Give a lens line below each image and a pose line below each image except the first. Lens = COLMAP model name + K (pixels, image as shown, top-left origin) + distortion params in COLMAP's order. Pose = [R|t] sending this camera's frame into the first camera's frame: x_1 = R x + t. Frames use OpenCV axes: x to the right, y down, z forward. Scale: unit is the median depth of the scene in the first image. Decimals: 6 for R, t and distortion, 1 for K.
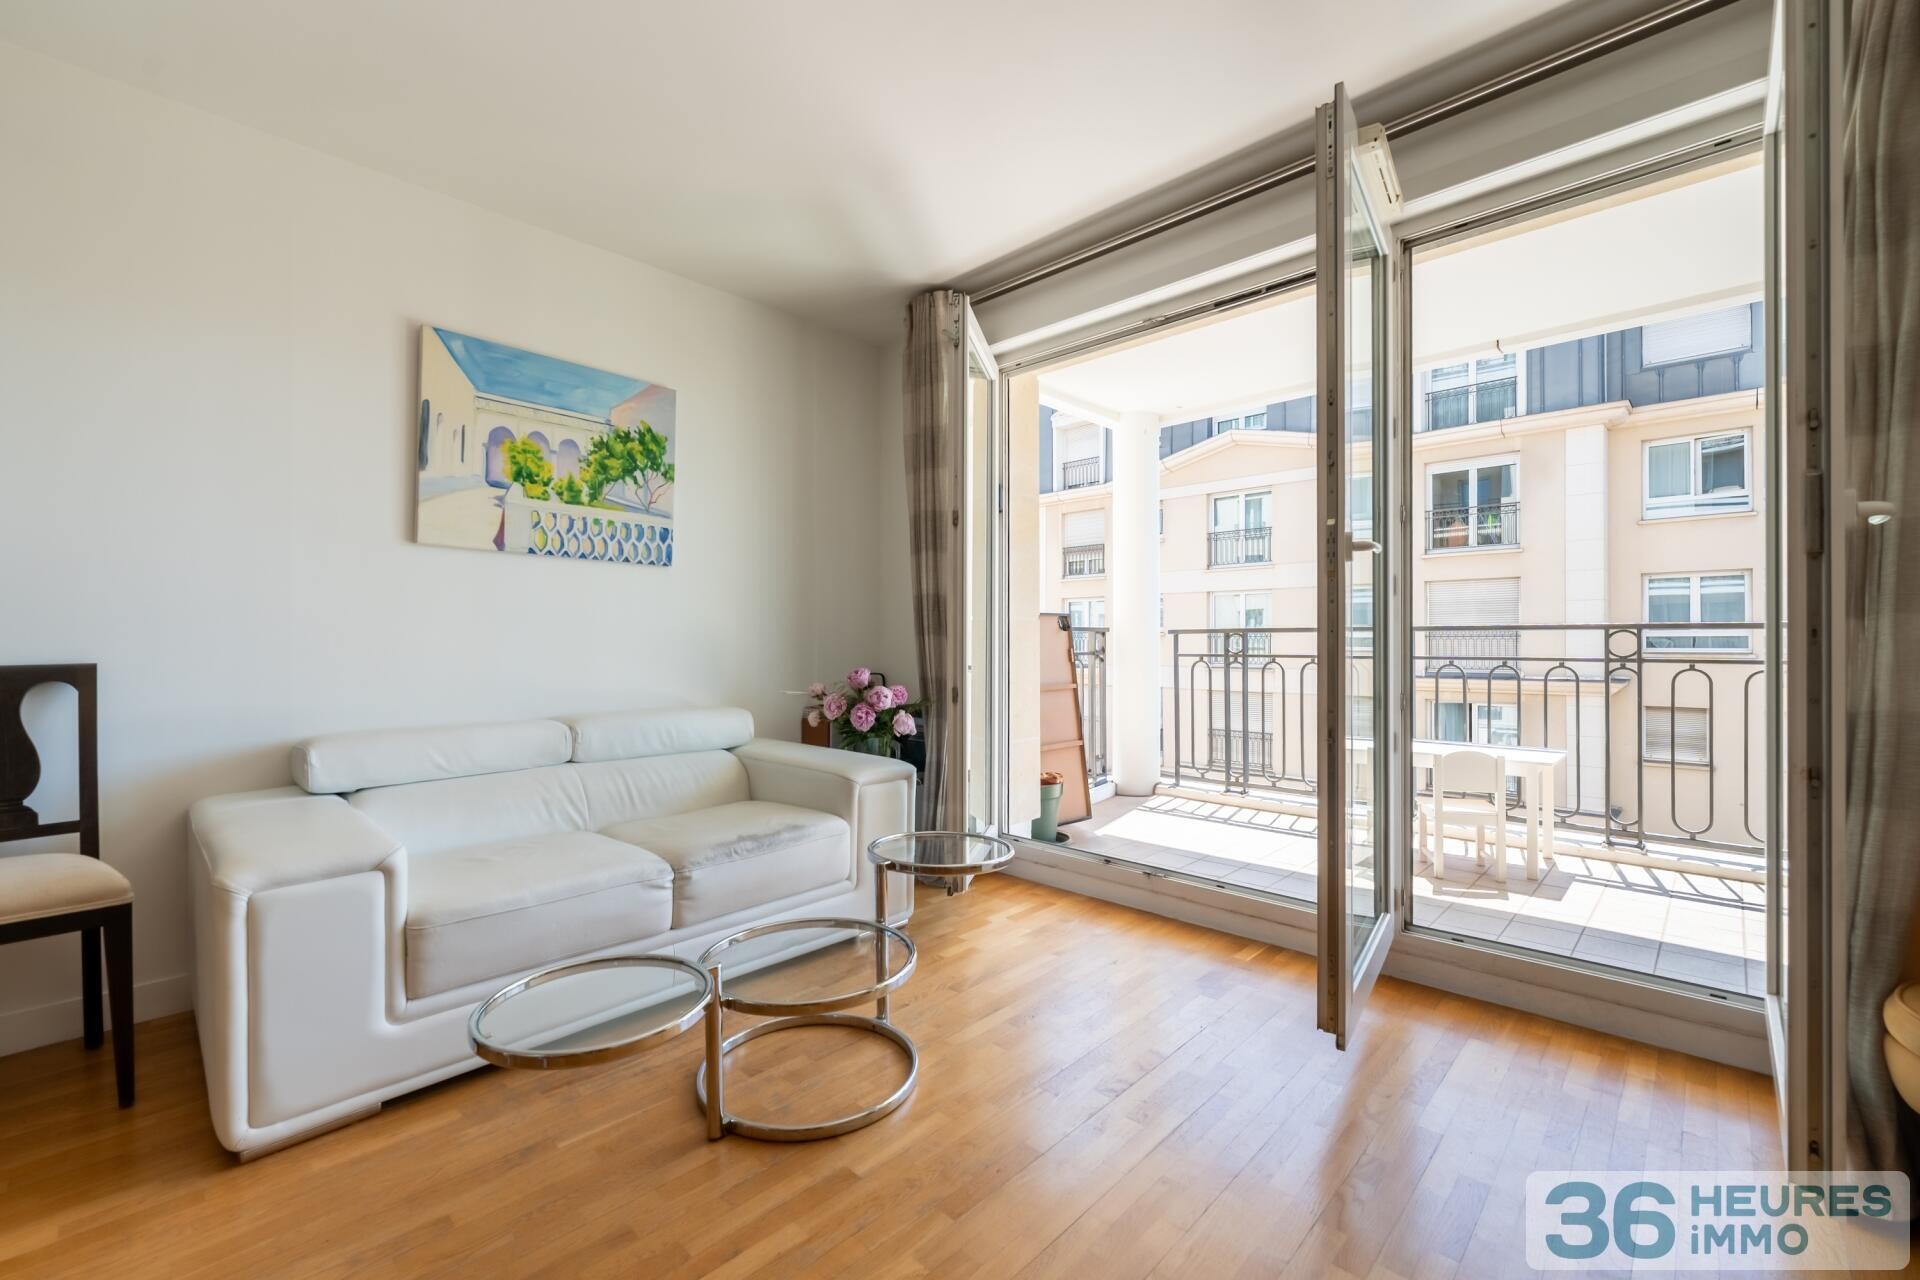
lens RADIAL K [[791.8, 0, 960.0], [0, 791.8, 640.0], [0, 0, 1]] dist [0.002252, 0.000072]
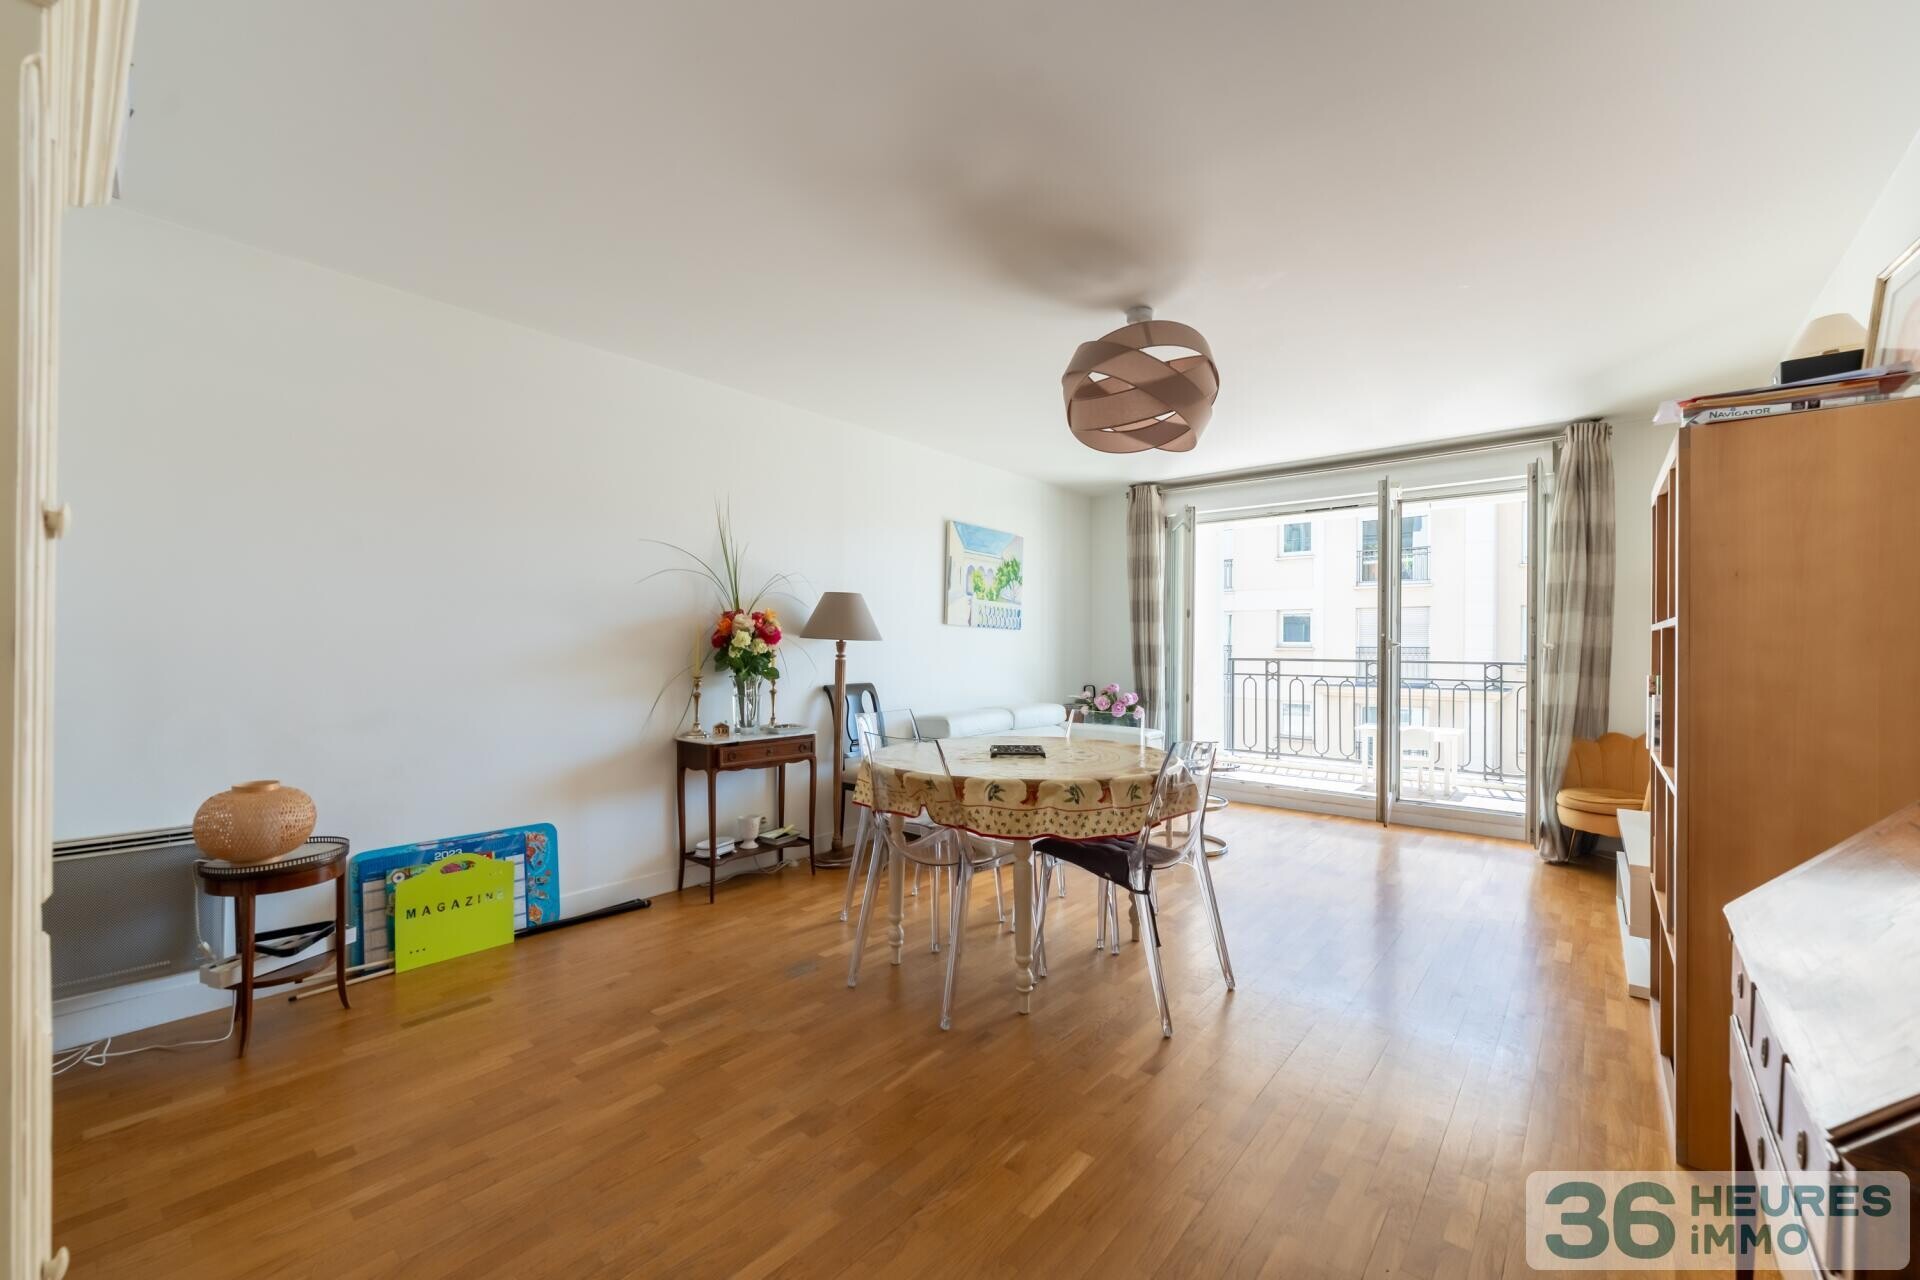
lens RADIAL K [[779.7, 0, 958.0], [0, 779.7, 648.9], [0, 0, 1]] dist [0.002886, 0.000021]
pose [[0.996959, 0.008406, 0.077470, -0.673410], [-0.008671, 0.999958, 0.003075, -0.052545], [-0.077441, -0.003737, 0.996990, -0.877776]]
